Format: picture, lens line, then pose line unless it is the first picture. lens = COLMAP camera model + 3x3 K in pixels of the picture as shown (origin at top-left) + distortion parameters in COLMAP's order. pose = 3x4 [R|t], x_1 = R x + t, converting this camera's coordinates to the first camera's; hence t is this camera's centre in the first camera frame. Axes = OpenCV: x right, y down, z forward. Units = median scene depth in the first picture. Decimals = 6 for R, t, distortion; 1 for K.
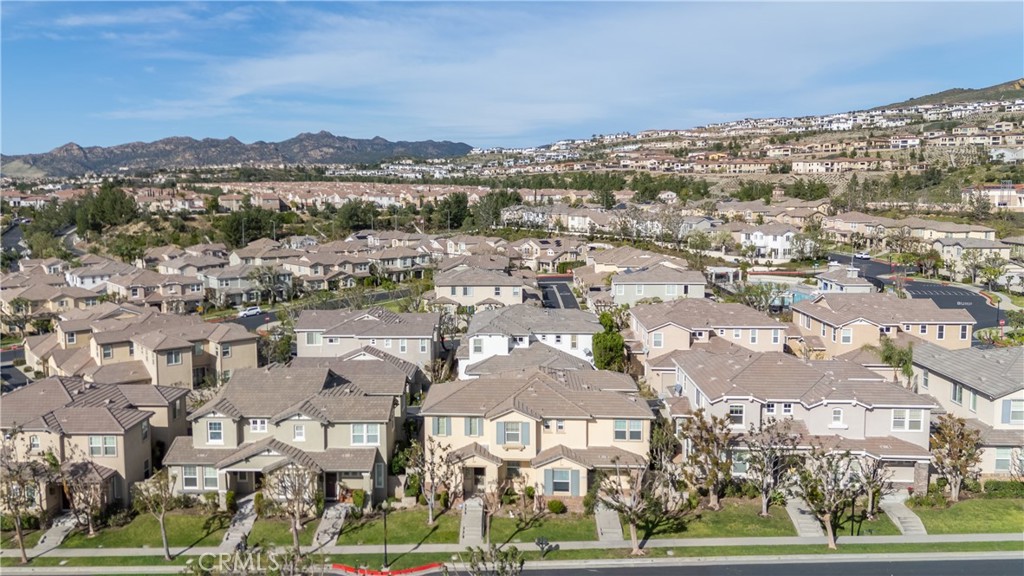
lens RADIAL K [[880.1, 0, 504.1], [0, 880.1, 260.9], [0, 0, 1]] dist [0.048037, -0.006013]
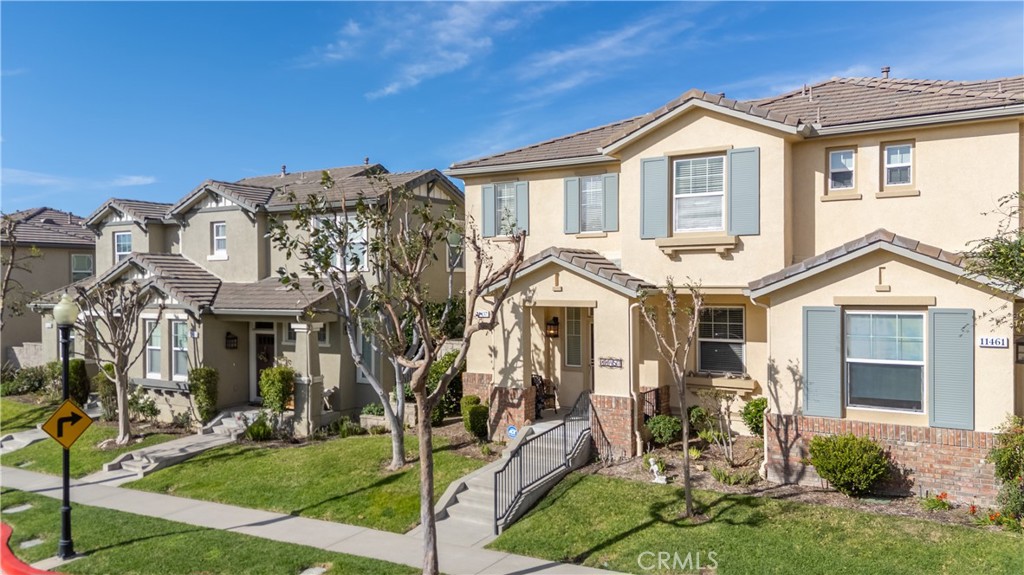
lens RADIAL K [[816.0, 0, 479.7], [0, 816.0, 288.5], [0, 0, 1]] dist [0.039724, -0.004310]
pose [[0.856213, 0.000636, -0.516623, 0.085145], [-0.041000, 0.996929, -0.066722, 0.246677], [0.514994, 0.078309, 0.853609, 0.750352]]
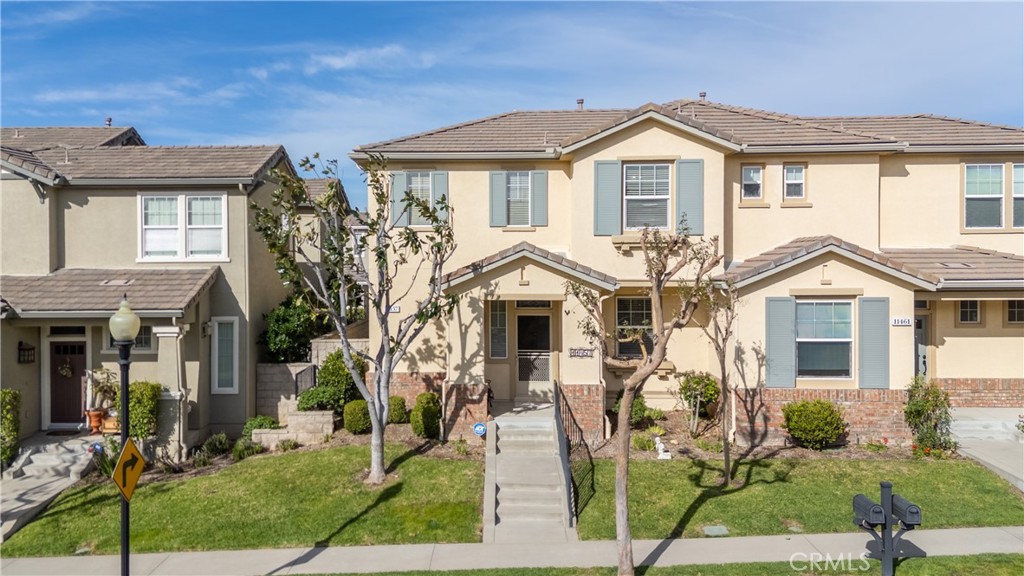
lens RADIAL K [[880.1, 0, 504.1], [0, 880.1, 260.9], [0, 0, 1]] dist [0.048037, -0.006013]
pose [[0.999924, -0.003082, 0.011925, -0.044347], [0.004095, 0.996296, -0.085896, 0.245755], [-0.011616, 0.085938, 0.996233, 0.698127]]
